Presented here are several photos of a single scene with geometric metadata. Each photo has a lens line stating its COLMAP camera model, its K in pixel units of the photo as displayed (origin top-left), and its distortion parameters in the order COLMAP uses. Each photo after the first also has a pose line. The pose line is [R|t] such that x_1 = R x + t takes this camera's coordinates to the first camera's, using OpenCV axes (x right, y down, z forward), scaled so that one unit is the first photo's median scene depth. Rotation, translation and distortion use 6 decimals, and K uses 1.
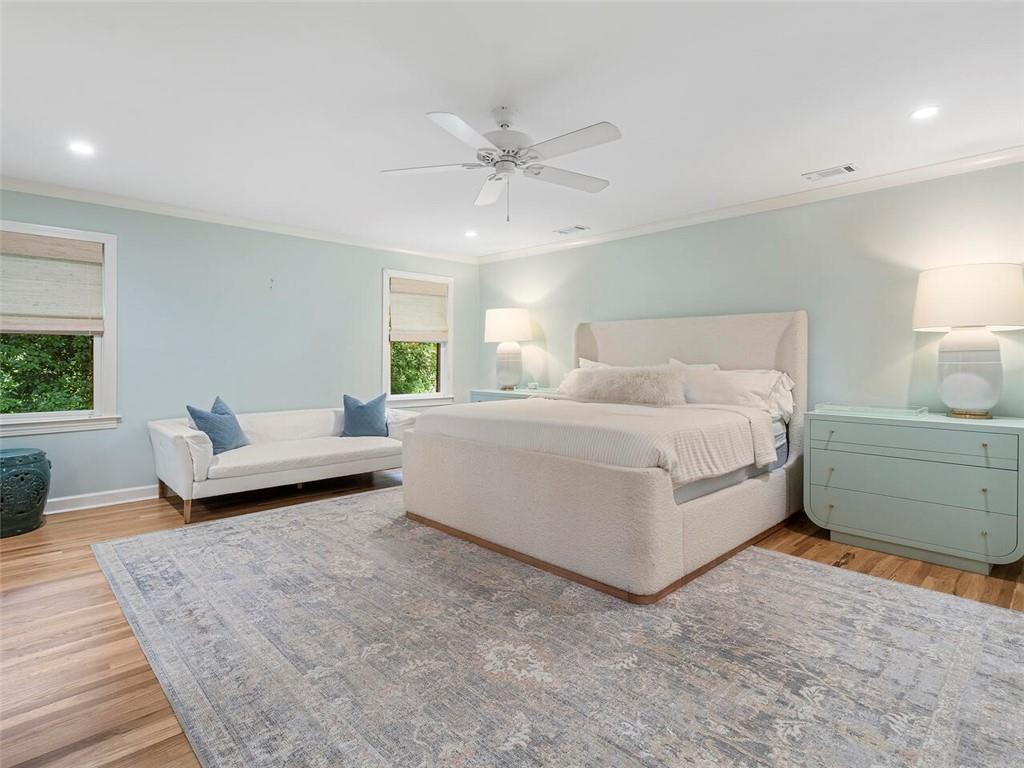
lens RADIAL K [[525.4, 0, 510.2], [0, 525.4, 381.3], [0, 0, 1]] dist [-0.003438, 0.000204]
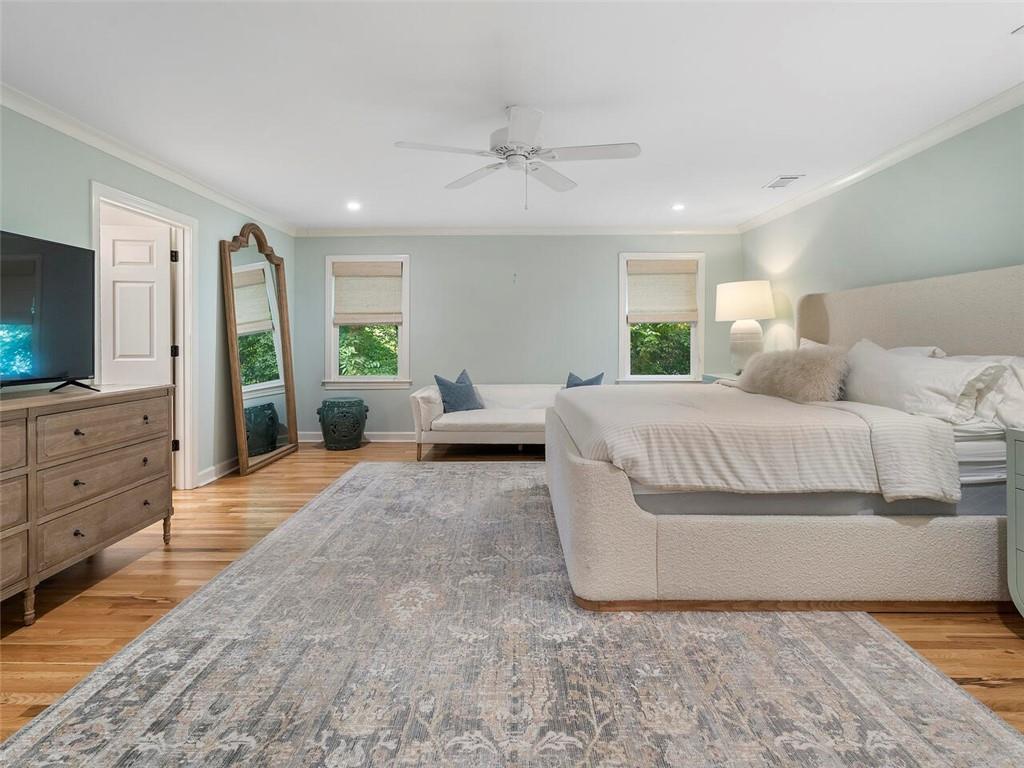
lens RADIAL K [[536.0, 0, 521.1], [0, 536.0, 353.6], [0, 0, 1]] dist [-0.003456, -0.000154]
pose [[0.726391, 0.014673, -0.687125, 0.684965], [-0.025347, 0.999664, -0.005448, -0.009728], [0.686814, 0.021374, 0.726519, 0.200754]]
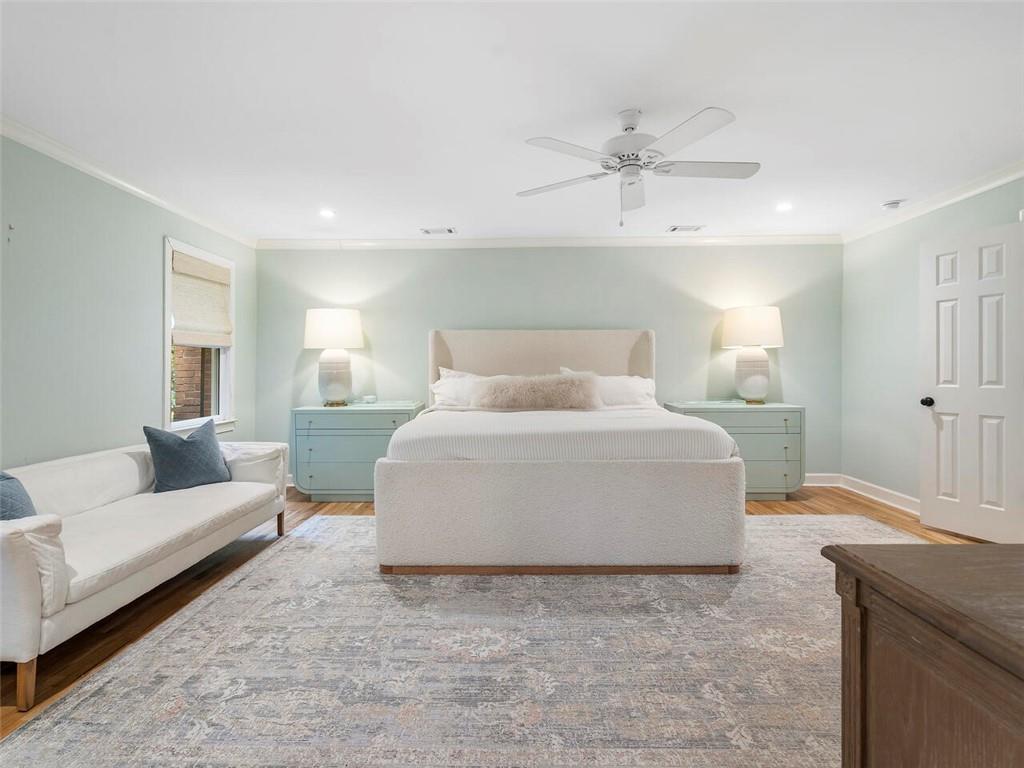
lens RADIAL K [[525.1, 0, 505.9], [0, 525.1, 388.1], [0, 0, 1]] dist [-0.002735, 0.001074]
pose [[0.715335, -0.031081, 0.698090, -0.796511], [0.036233, 0.999316, 0.007364, -0.017396], [-0.697842, 0.020027, 0.715972, 0.428523]]
